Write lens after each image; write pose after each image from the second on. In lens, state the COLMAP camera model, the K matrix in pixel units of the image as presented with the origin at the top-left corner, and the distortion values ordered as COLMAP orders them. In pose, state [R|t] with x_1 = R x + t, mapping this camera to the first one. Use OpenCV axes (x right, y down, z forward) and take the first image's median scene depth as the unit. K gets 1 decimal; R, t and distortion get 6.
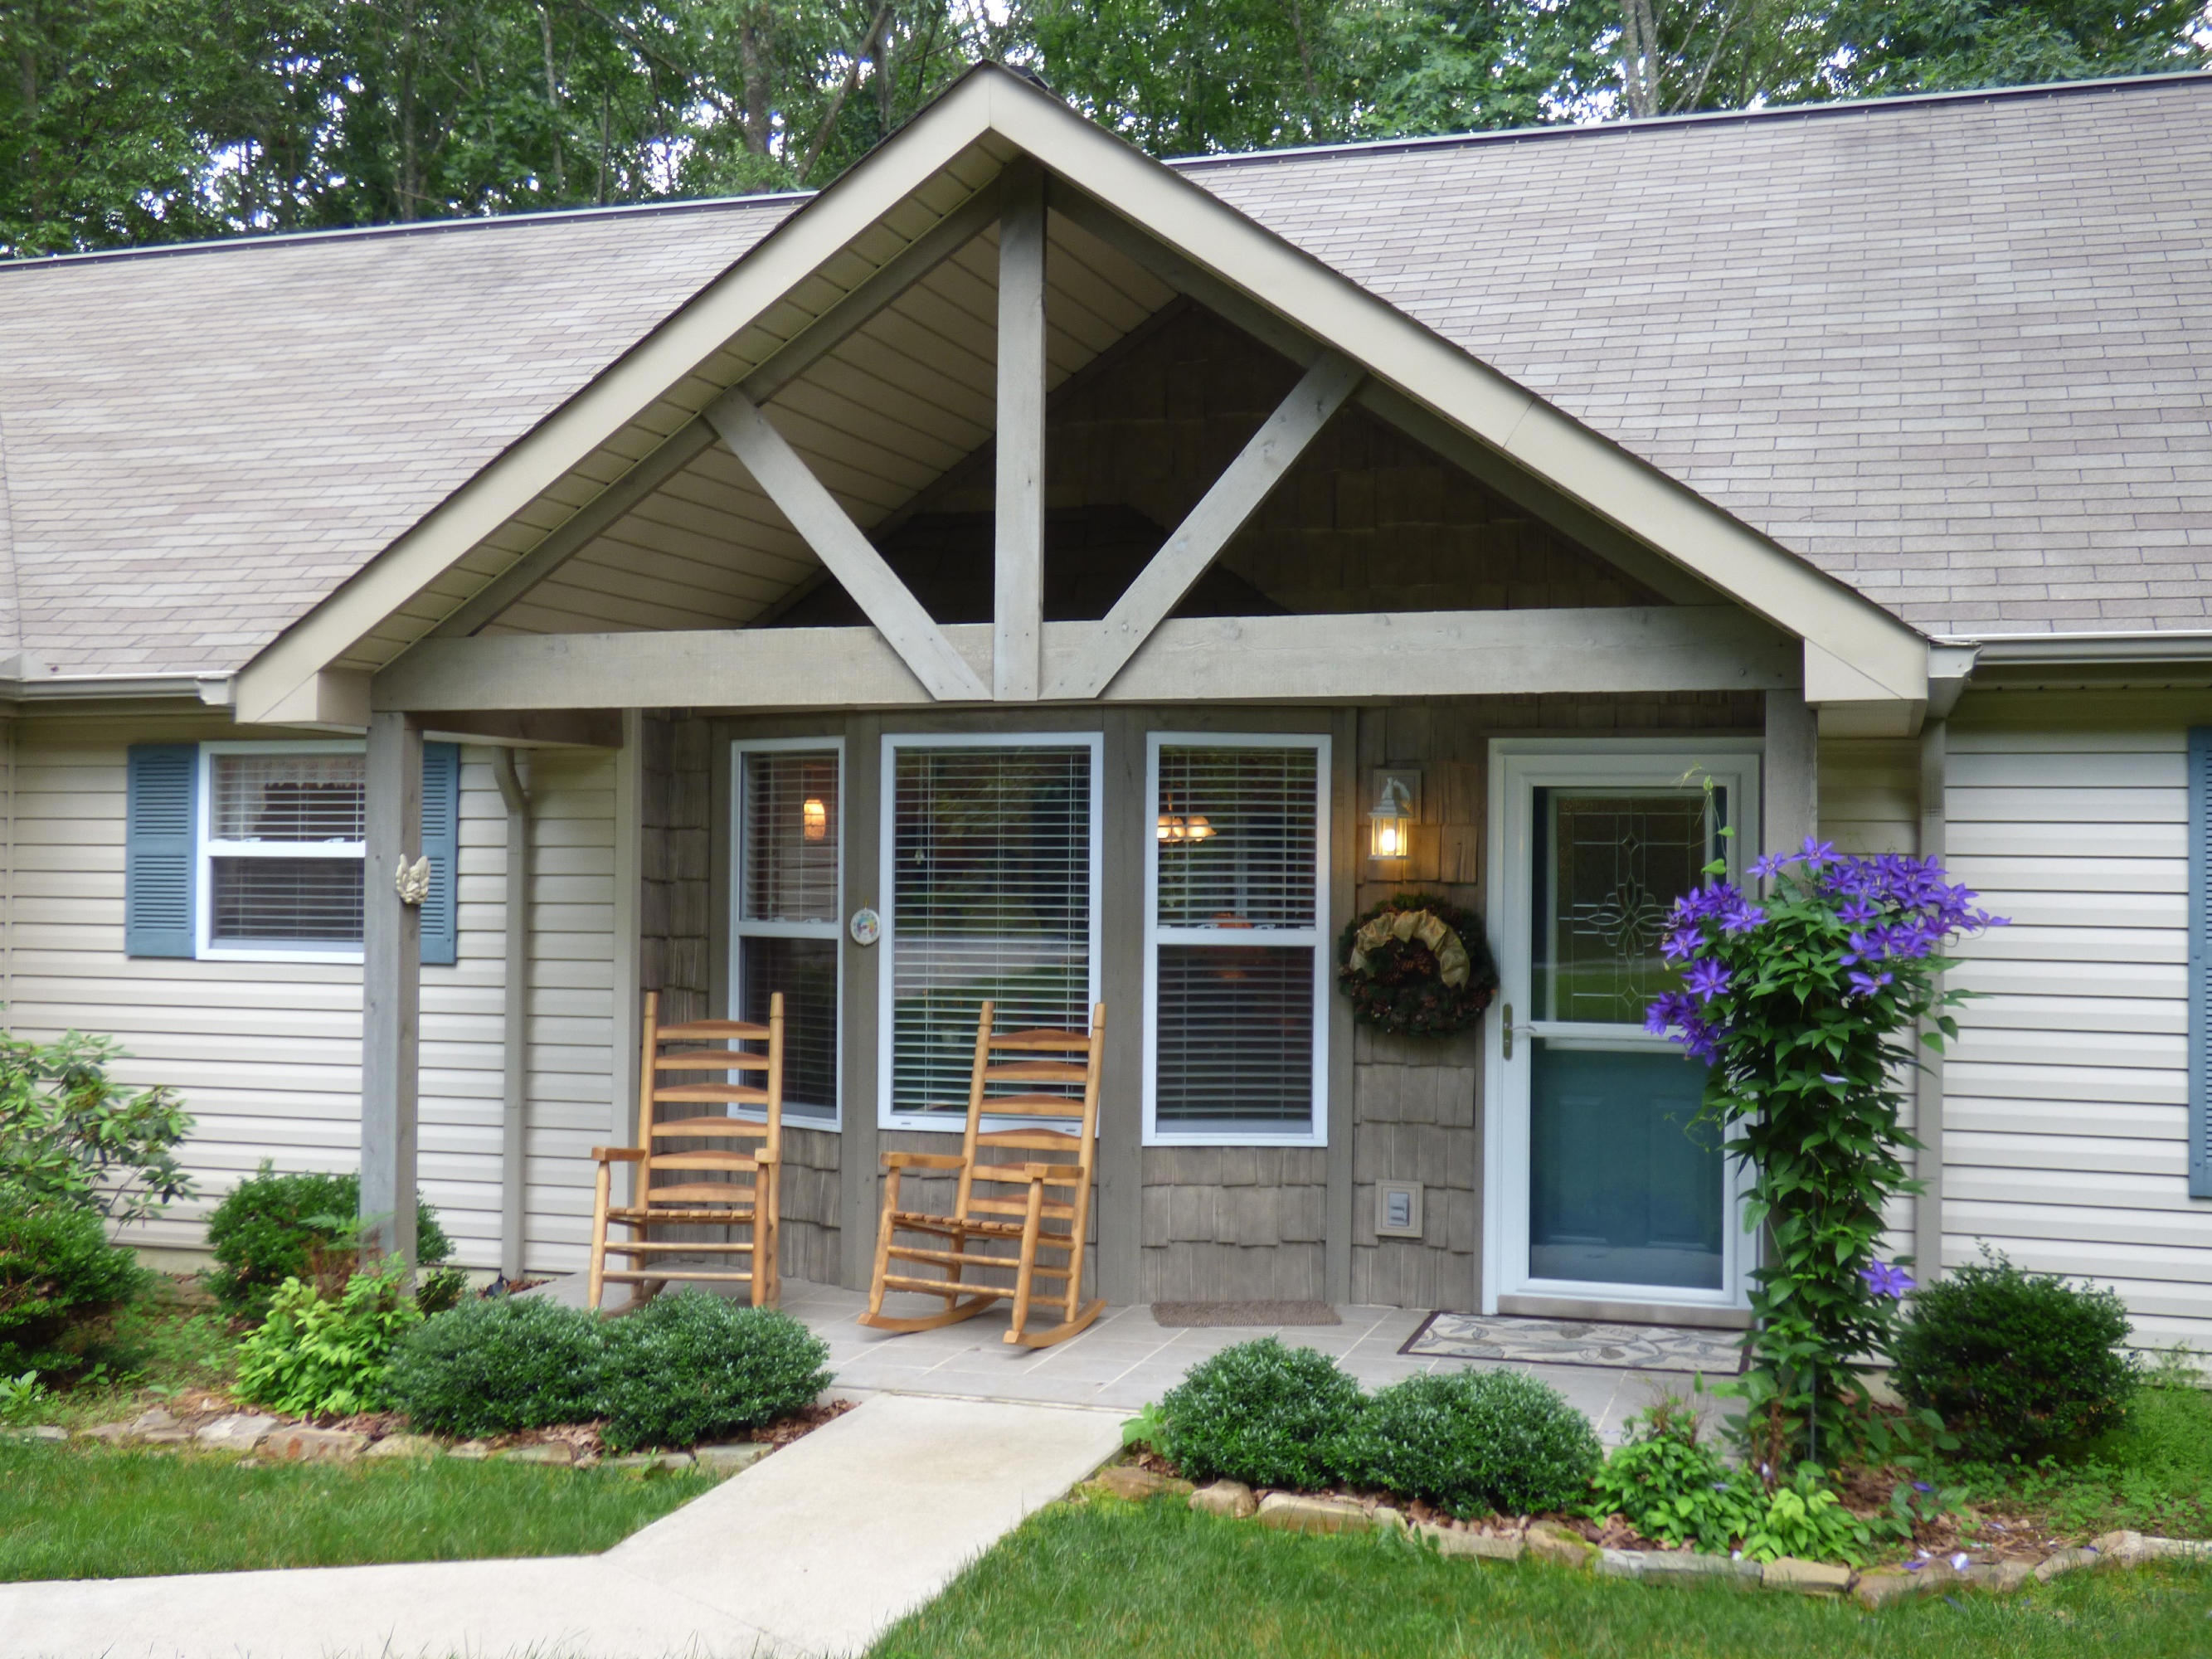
lens RADIAL K [[2382.7, 0, 1106.0], [0, 2382.7, 829.5], [0, 0, 1]] dist [0.013217, 0.012154]
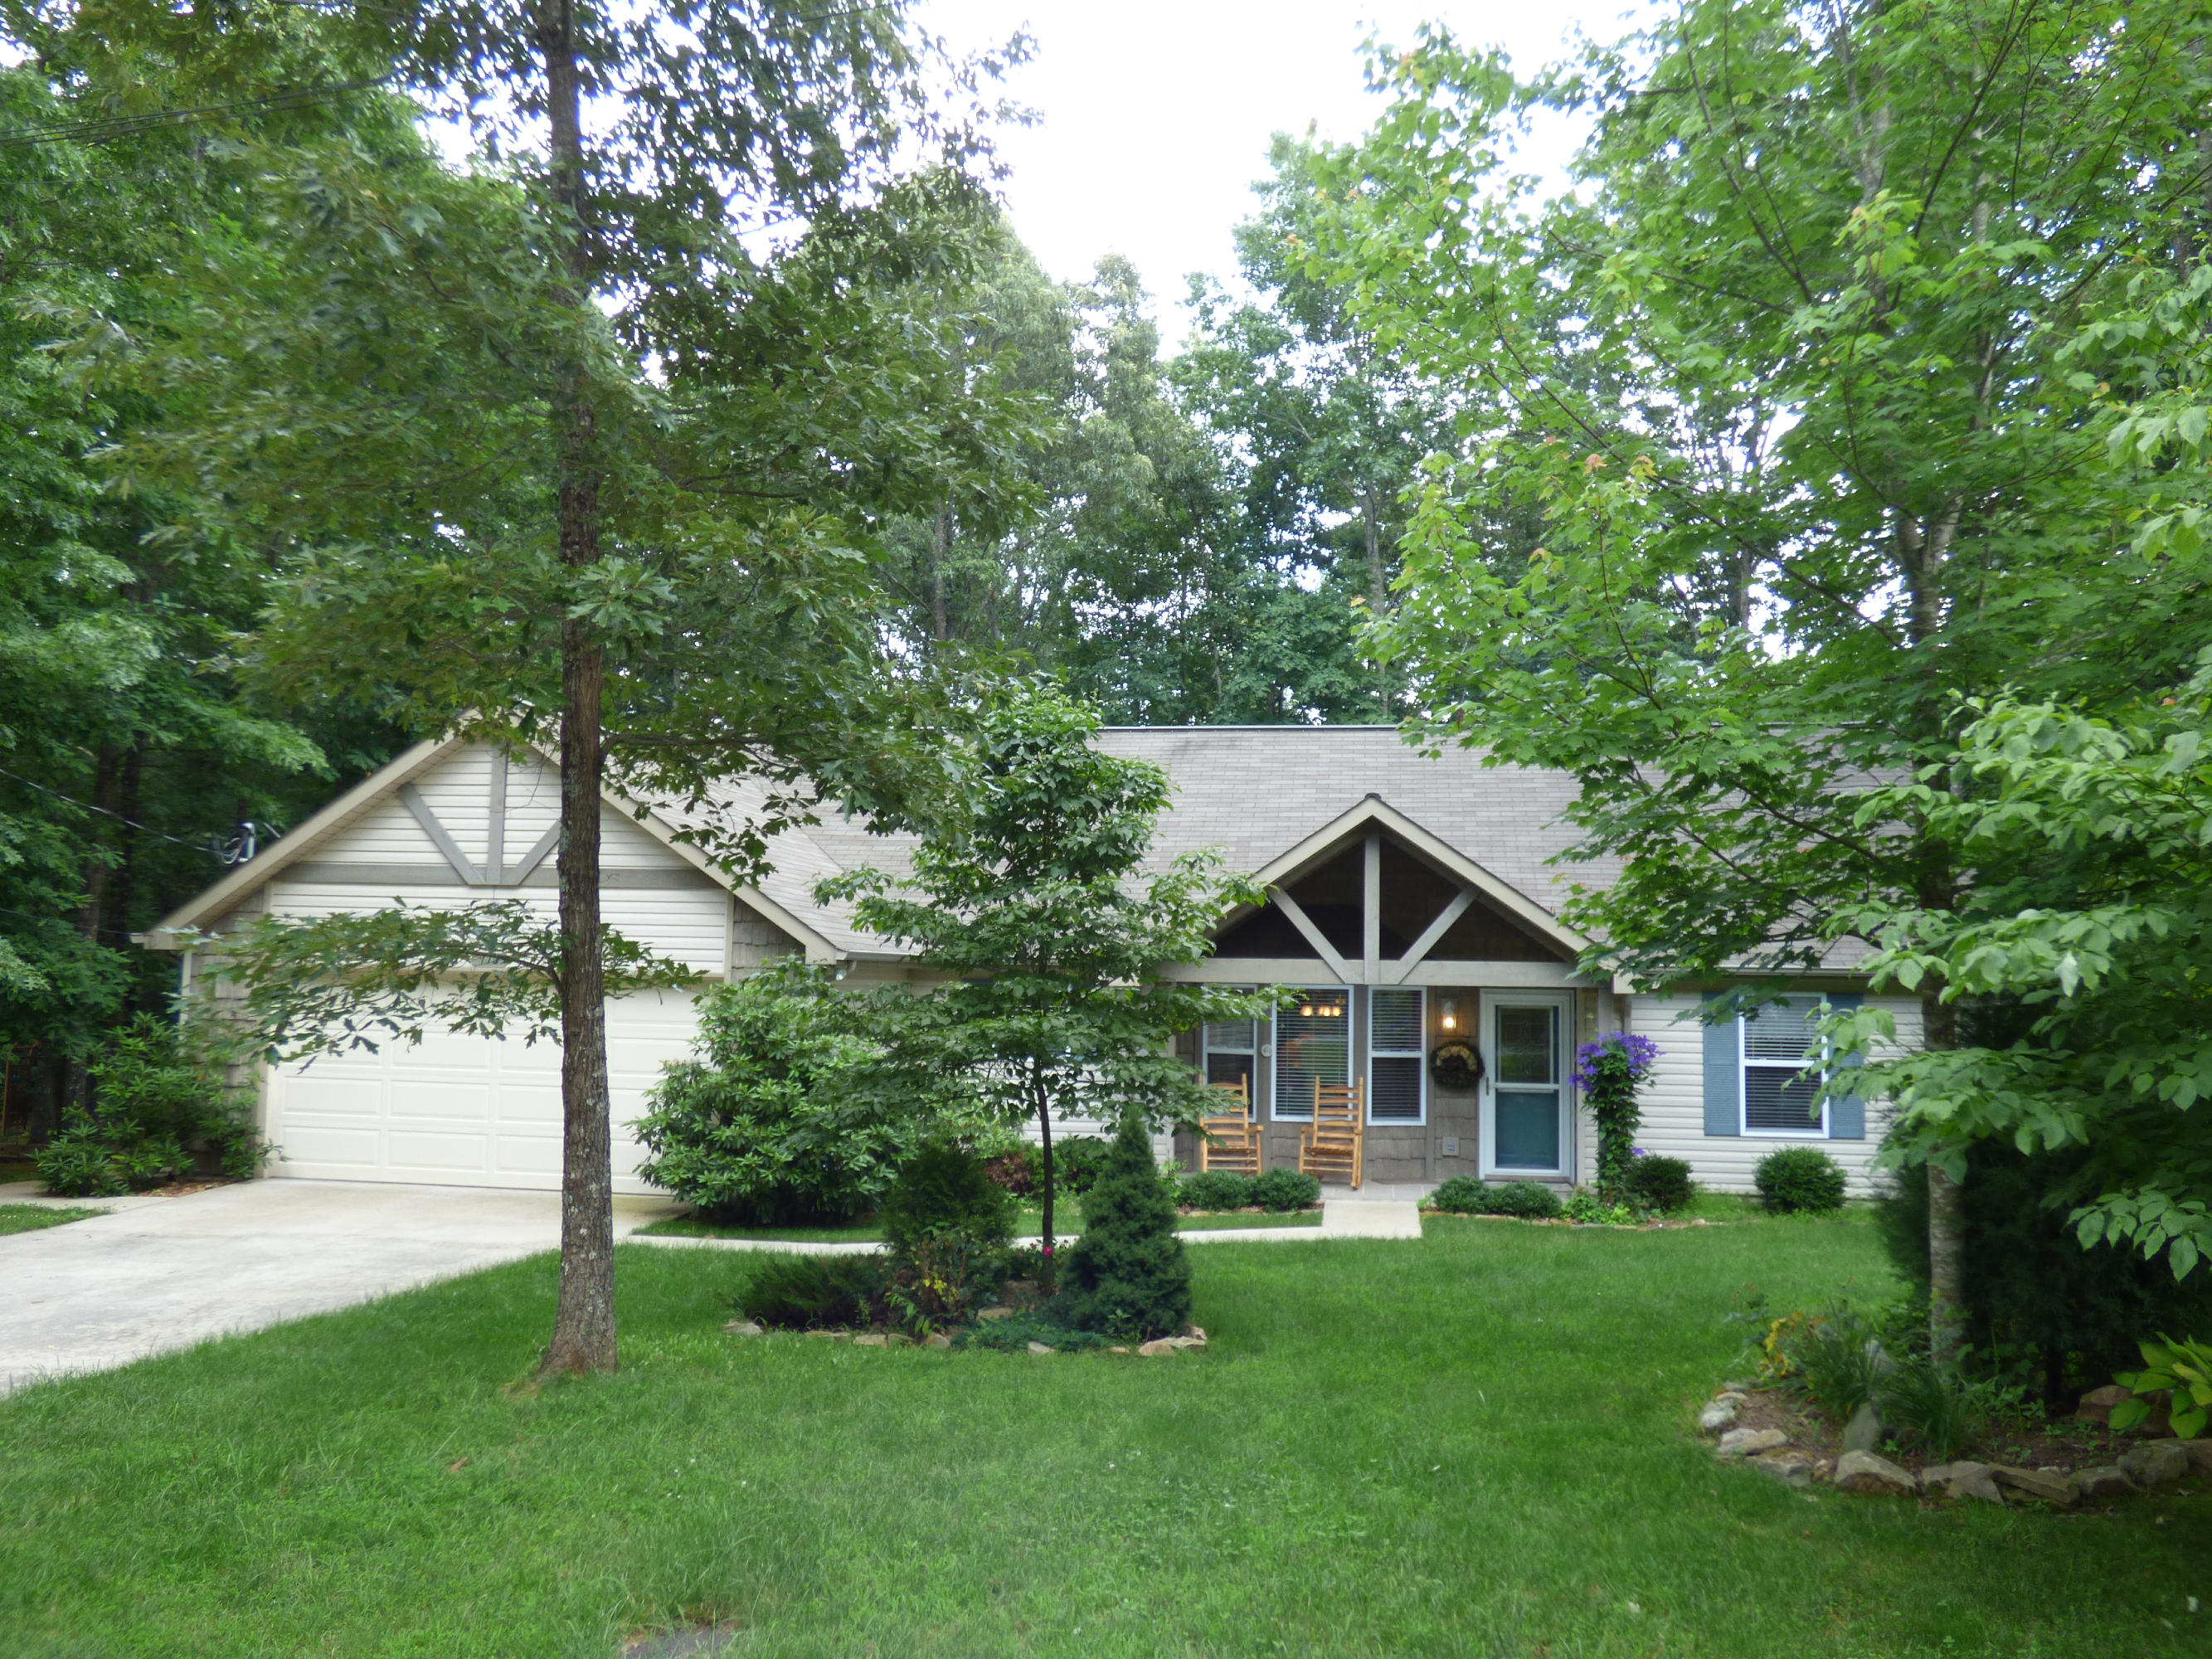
lens RADIAL K [[1797.4, 0, 1106.0], [0, 1797.4, 829.5], [0, 0, 1]] dist [-0.002069, -0.001090]
pose [[0.985729, 0.021508, 0.166960, -0.785999], [-0.010362, 0.997676, -0.067341, -0.091884], [-0.168020, 0.064650, 0.983661, -1.333132]]
